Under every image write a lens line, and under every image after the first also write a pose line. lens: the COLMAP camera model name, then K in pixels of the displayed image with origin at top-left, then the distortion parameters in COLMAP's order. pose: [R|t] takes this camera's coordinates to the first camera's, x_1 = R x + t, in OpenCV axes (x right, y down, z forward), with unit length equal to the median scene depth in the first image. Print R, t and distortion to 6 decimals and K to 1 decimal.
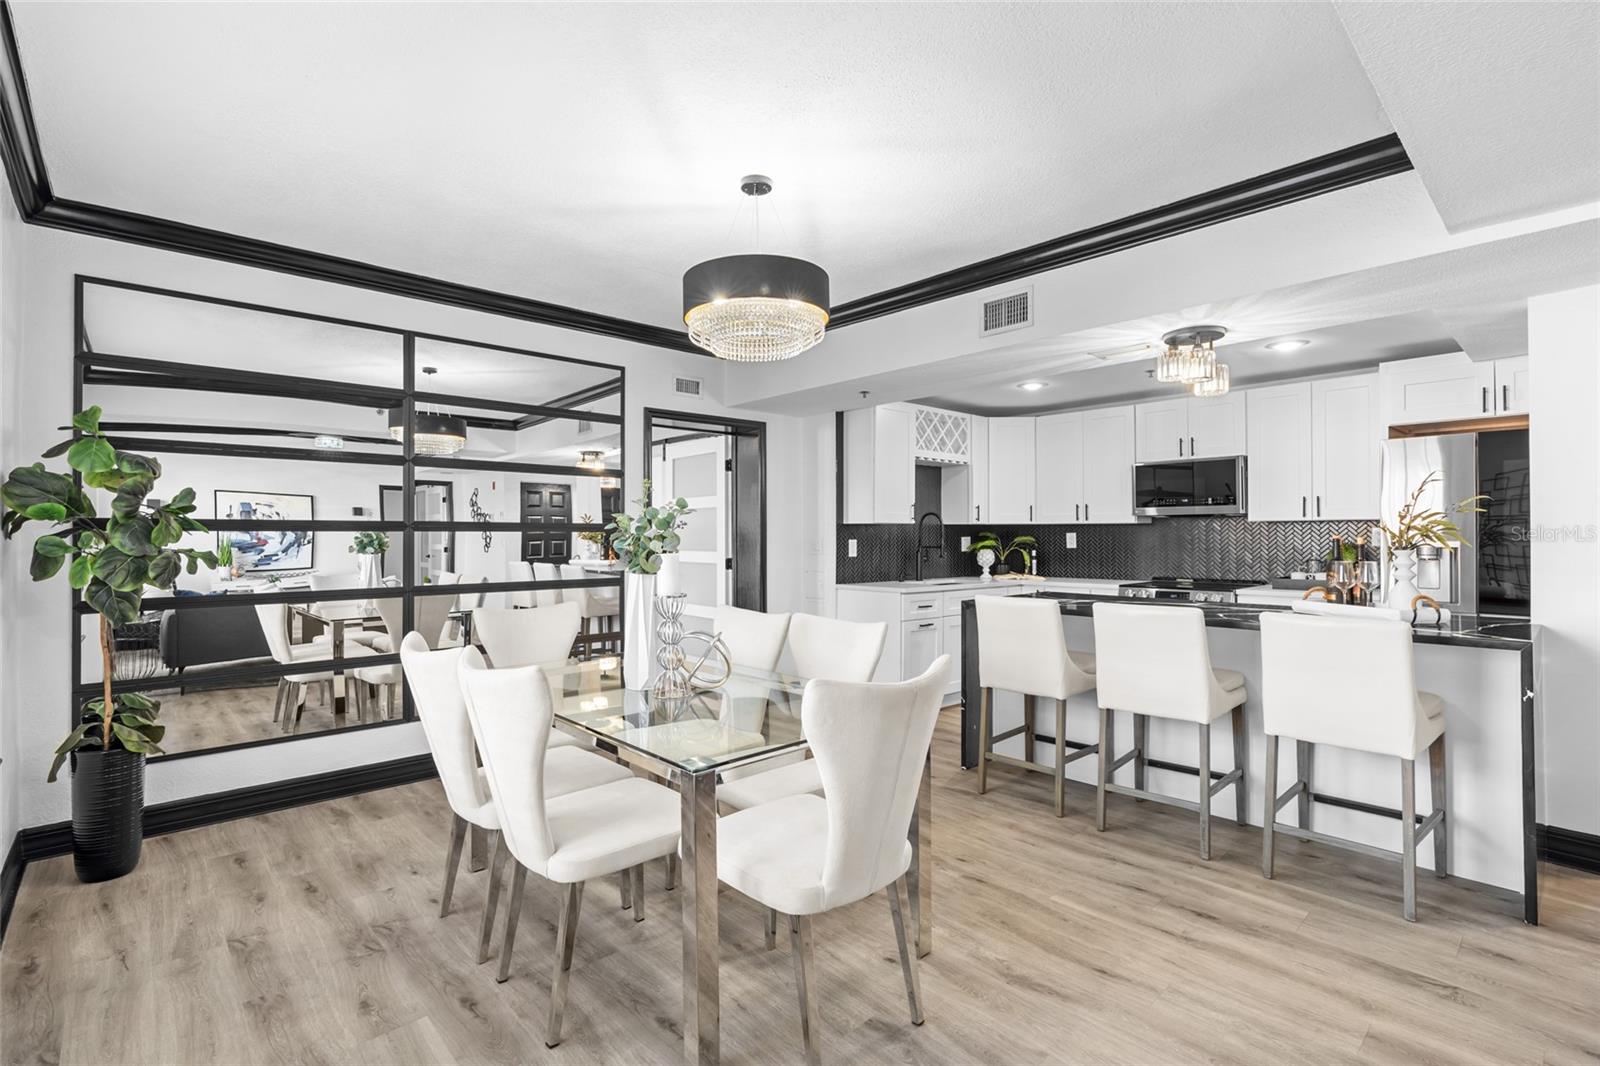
lens RADIAL K [[733.8, 0, 803.2], [0, 733.8, 529.8], [0, 0, 1]] dist [-0.010806, 0.003546]
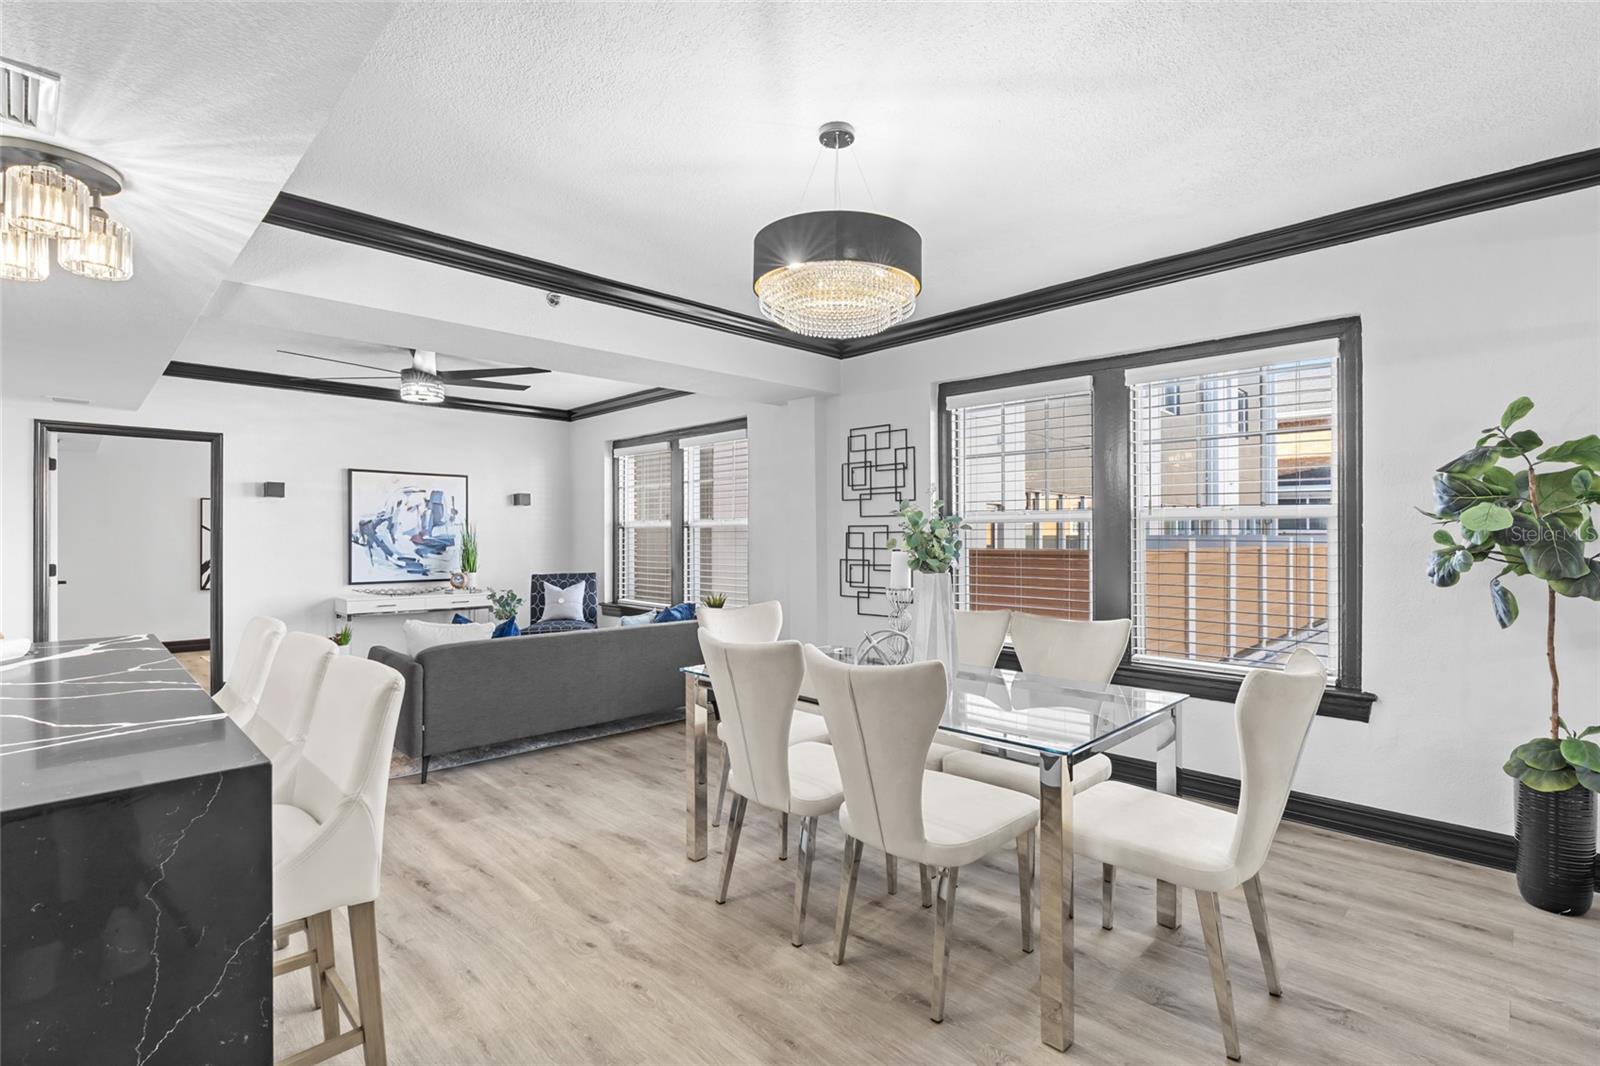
lens RADIAL K [[733.8, 0, 805.9], [0, 733.8, 533.0], [0, 0, 1]] dist [-0.010806, 0.003546]
pose [[-0.998762, 0.006732, -0.049293, 0.009306], [0.007173, 0.999936, -0.008771, 0.005115], [0.049231, -0.009114, -0.998746, 0.936964]]
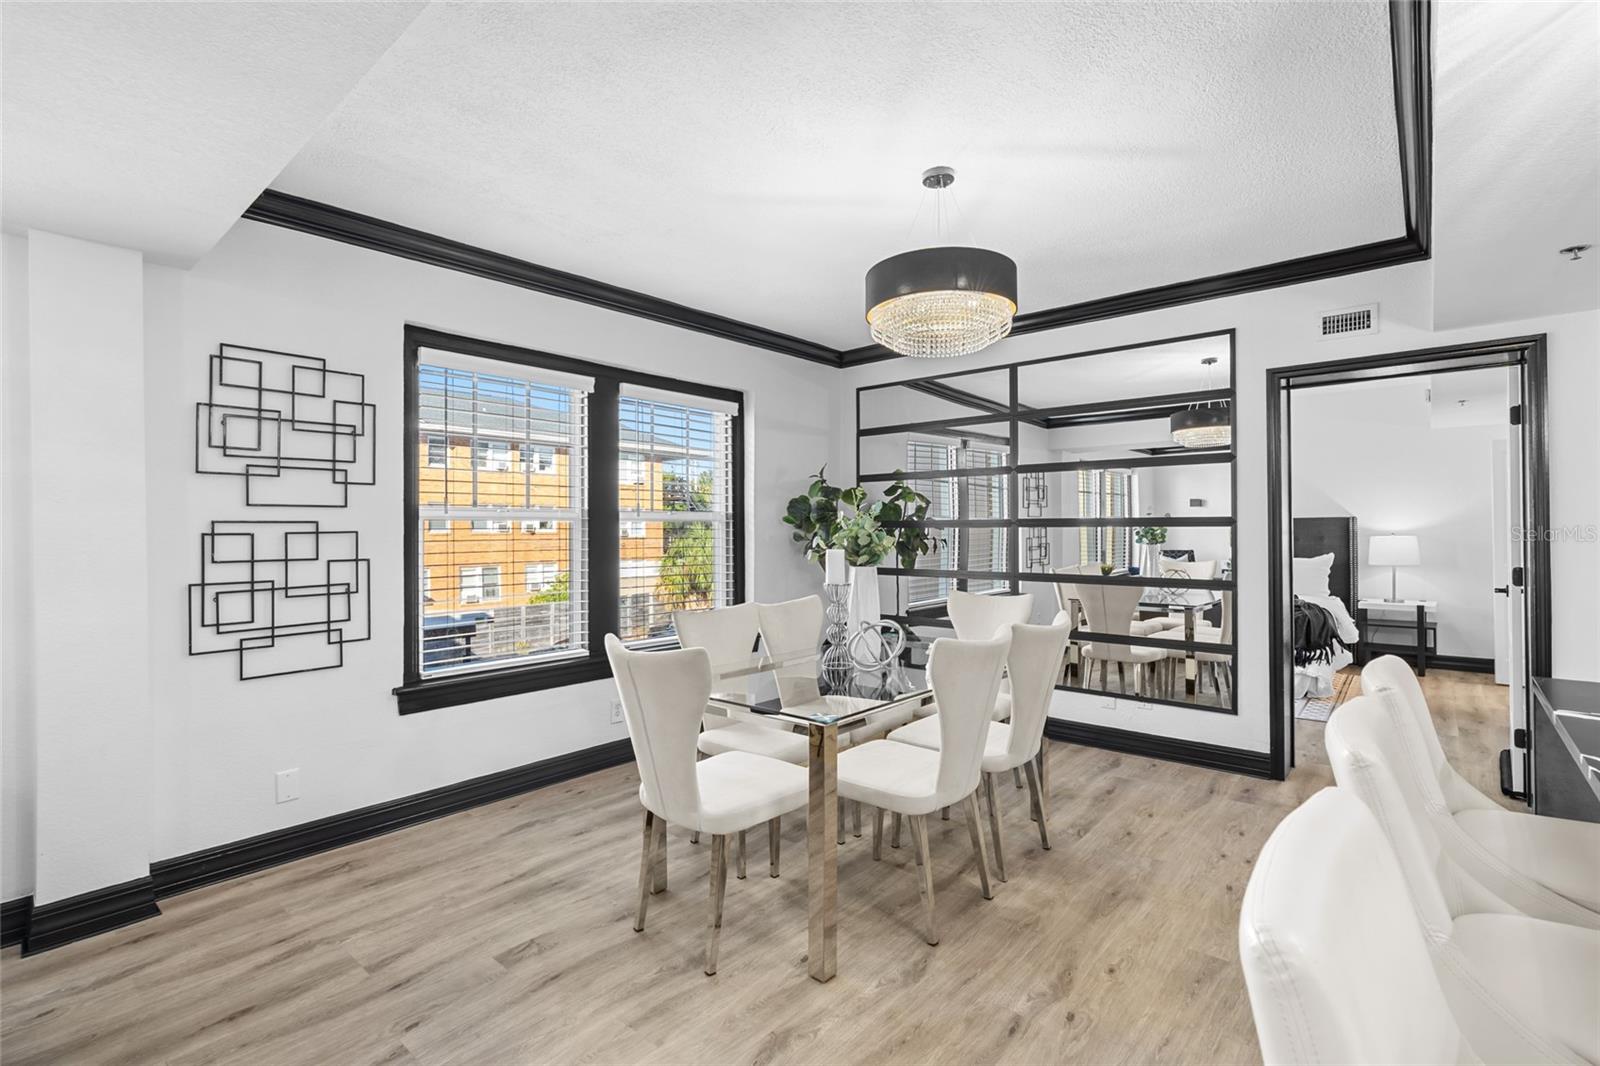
lens RADIAL K [[733.8, 0, 799.9], [0, 733.8, 522.5], [0, 0, 1]] dist [-0.010806, 0.003546]
pose [[0.110019, -0.006232, -0.993910, 0.445966], [0.012547, 0.999909, -0.004880, -0.003233], [0.993850, -0.011934, 0.110087, 0.352867]]
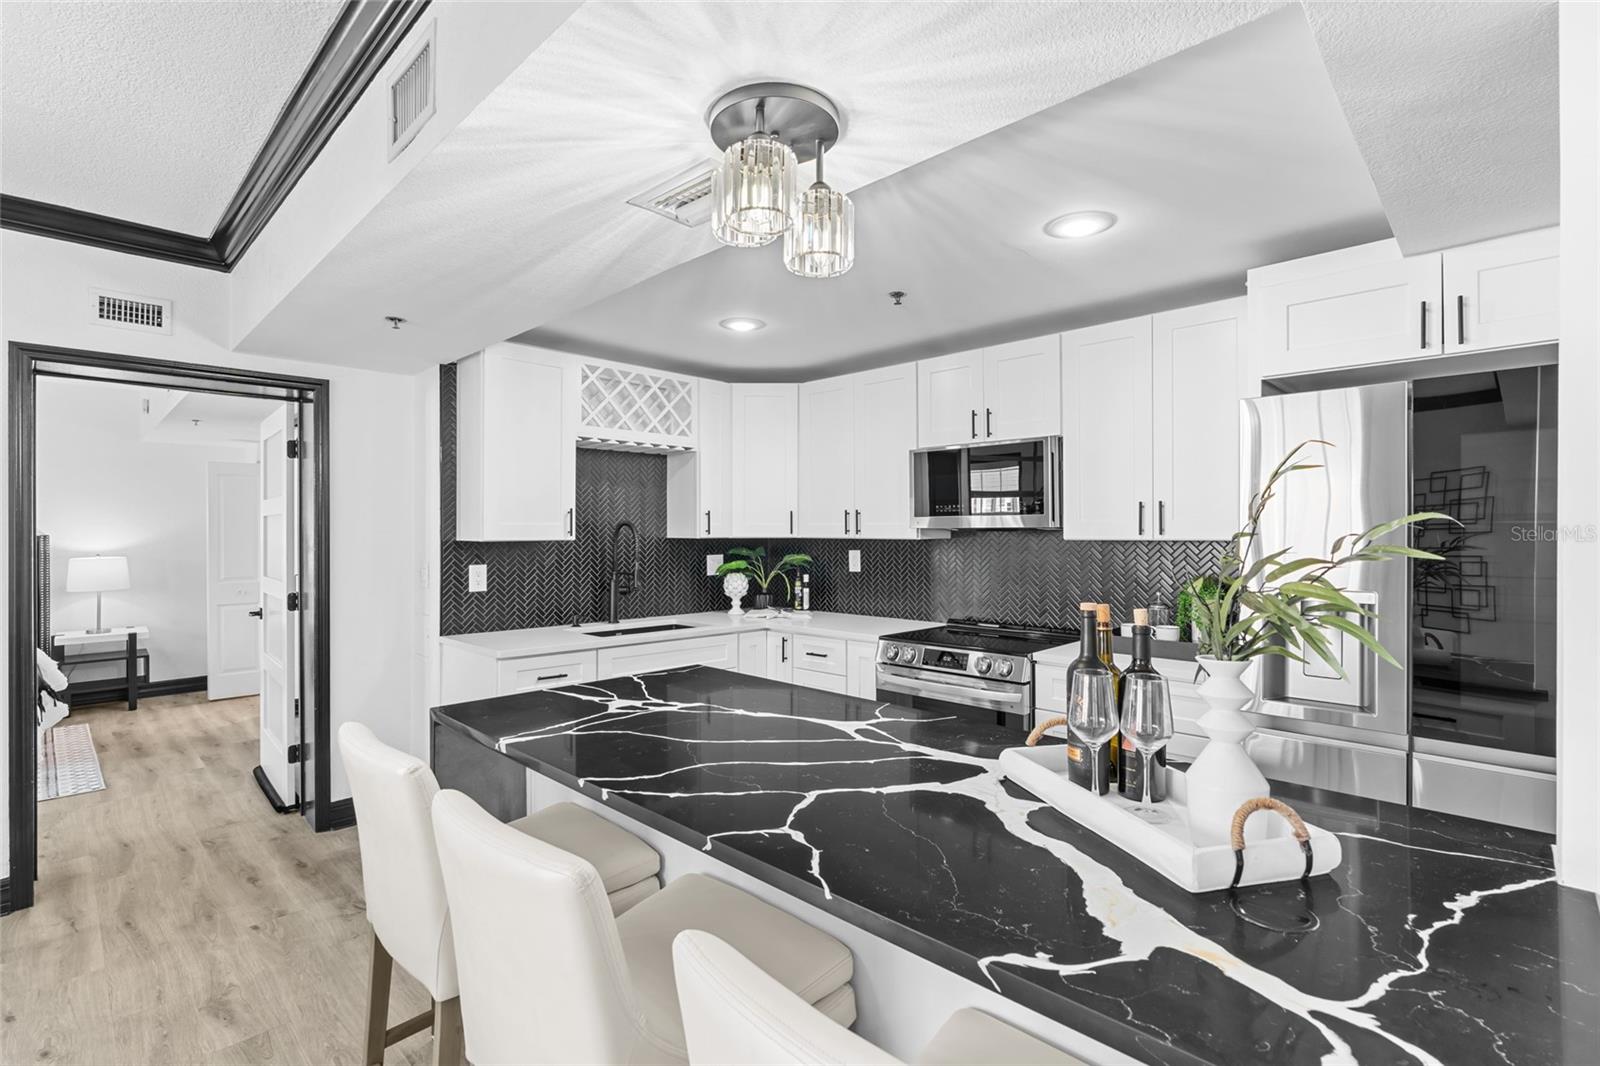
lens RADIAL K [[733.8, 0, 801.6], [0, 733.8, 529.6], [0, 0, 1]] dist [-0.010806, 0.003546]
pose [[0.998583, 0.001379, 0.053203, 0.319337], [-0.001598, 0.999990, 0.004071, -0.020884], [-0.053197, -0.004150, 0.998575, 0.346904]]
